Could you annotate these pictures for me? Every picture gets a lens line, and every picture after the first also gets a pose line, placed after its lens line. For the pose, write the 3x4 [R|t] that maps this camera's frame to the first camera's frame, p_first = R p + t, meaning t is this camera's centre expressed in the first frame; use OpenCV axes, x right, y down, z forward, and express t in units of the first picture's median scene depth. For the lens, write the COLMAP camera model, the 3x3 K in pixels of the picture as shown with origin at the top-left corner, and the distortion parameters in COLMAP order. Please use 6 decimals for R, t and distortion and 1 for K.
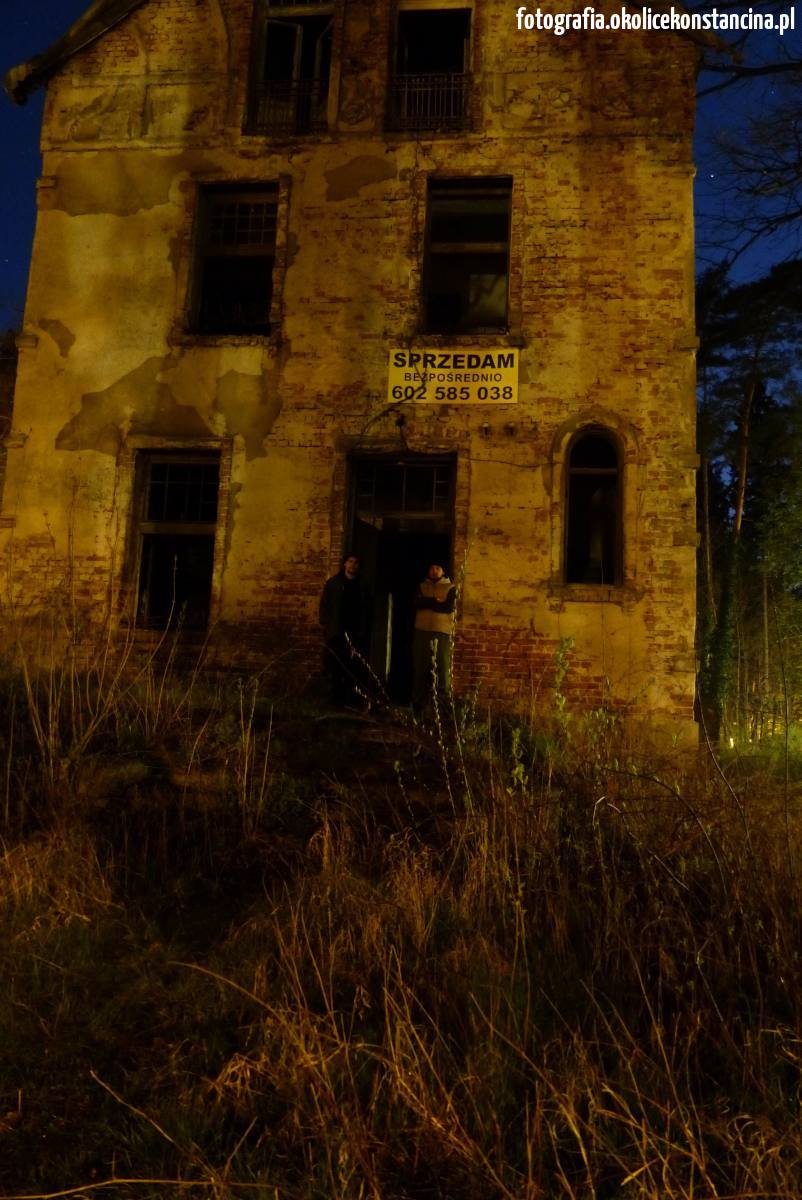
lens RADIAL K [[904.0, 0, 407.5], [0, 904.0, 590.9], [0, 0, 1]] dist [-0.019578, 0.000371]
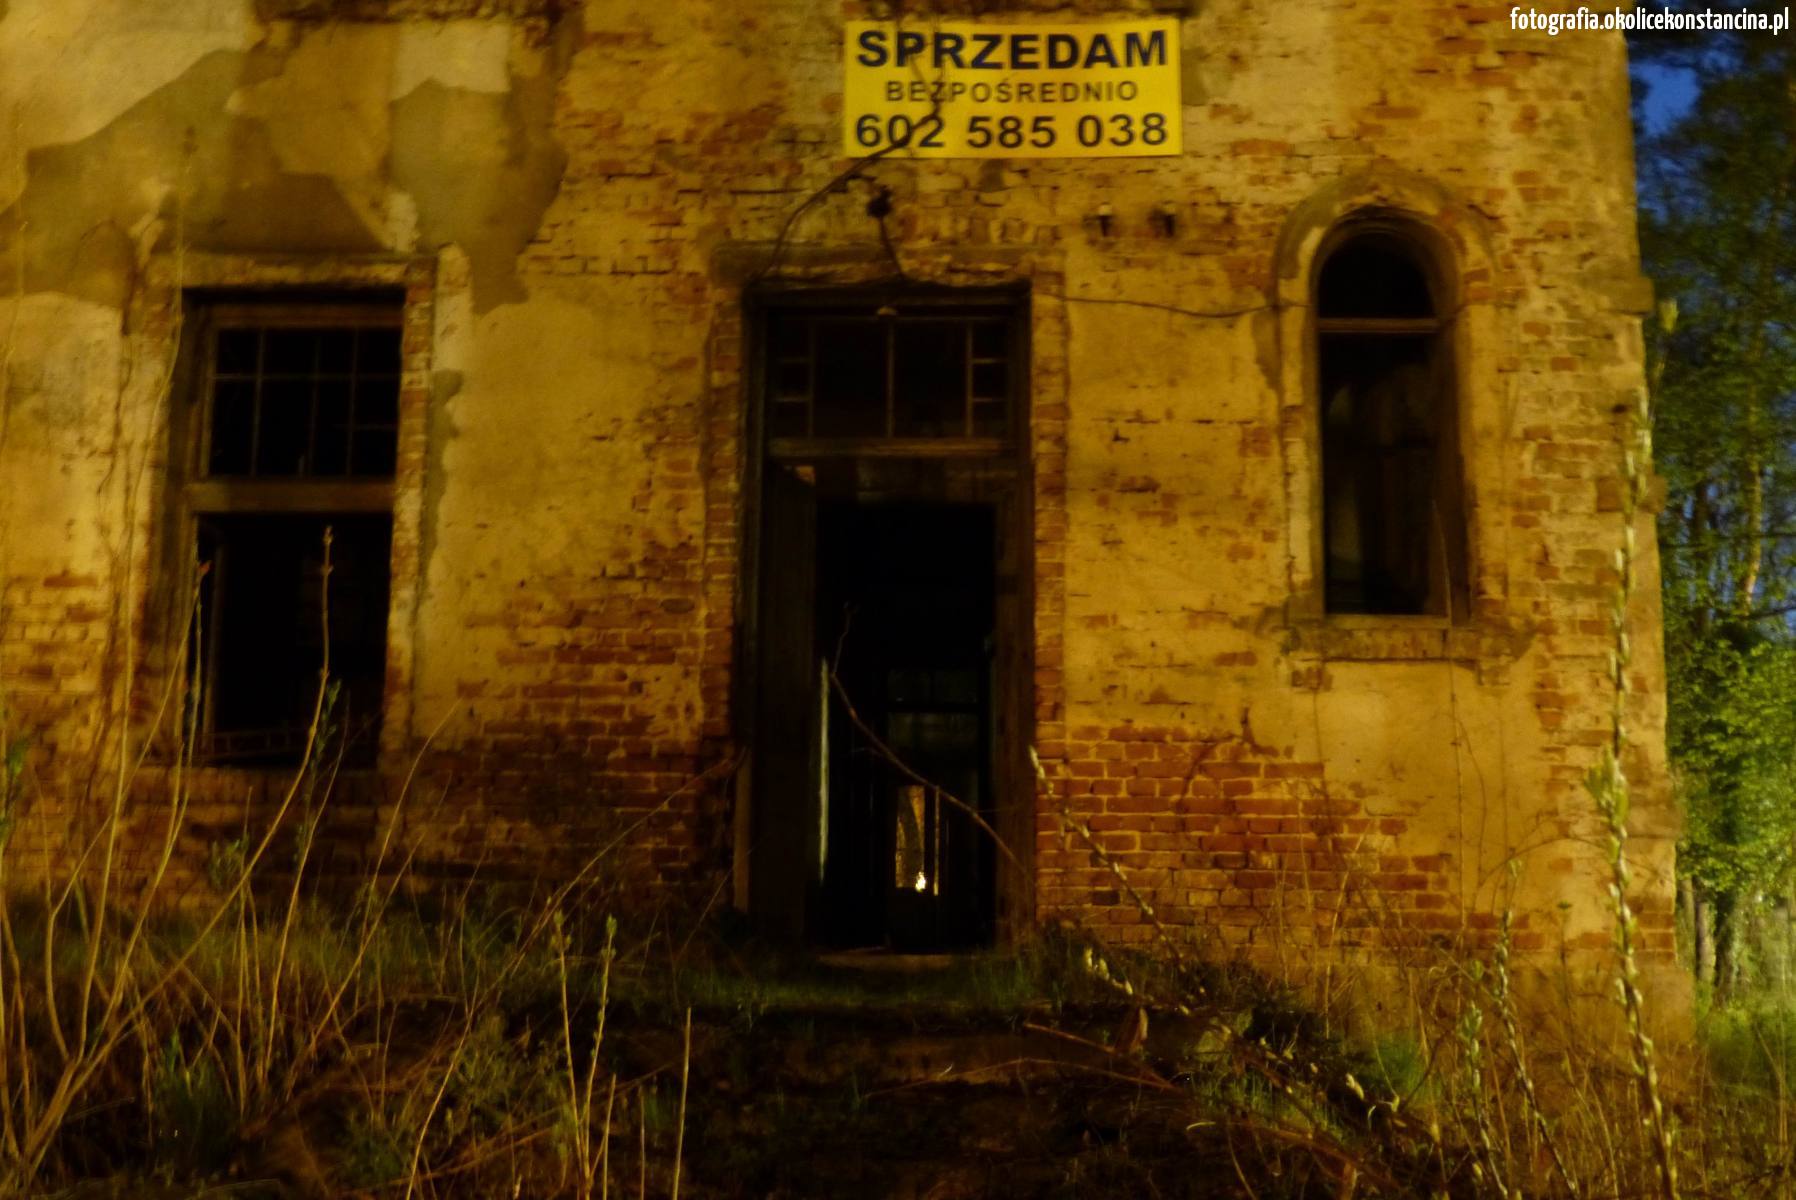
lens RADIAL K [[1958.4, 0, 890.5], [0, 1958.4, 597.3], [0, 0, 1]] dist [-0.036305, 0.000000]
pose [[0.996982, -0.023371, 0.074030, -0.068065], [0.026197, 0.998955, -0.037440, 0.009959], [-0.073077, 0.039266, 0.996553, 0.177253]]
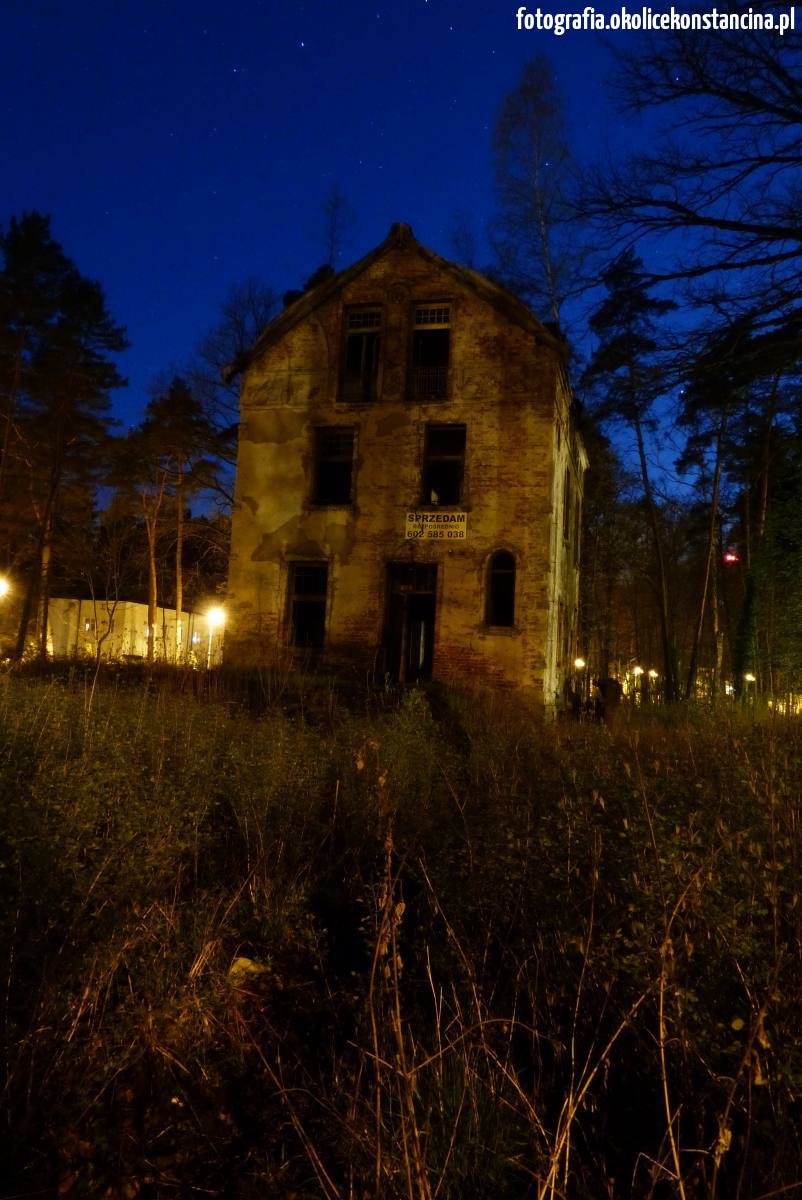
lens RADIAL K [[904.0, 0, 405.1], [0, 904.0, 609.2], [0, 0, 1]] dist [-0.019578, 0.000371]
pose [[0.989145, -0.006198, -0.146811, 0.284301], [0.013153, 0.998834, 0.046449, -0.143183], [0.146352, -0.047876, 0.988073, -1.080438]]
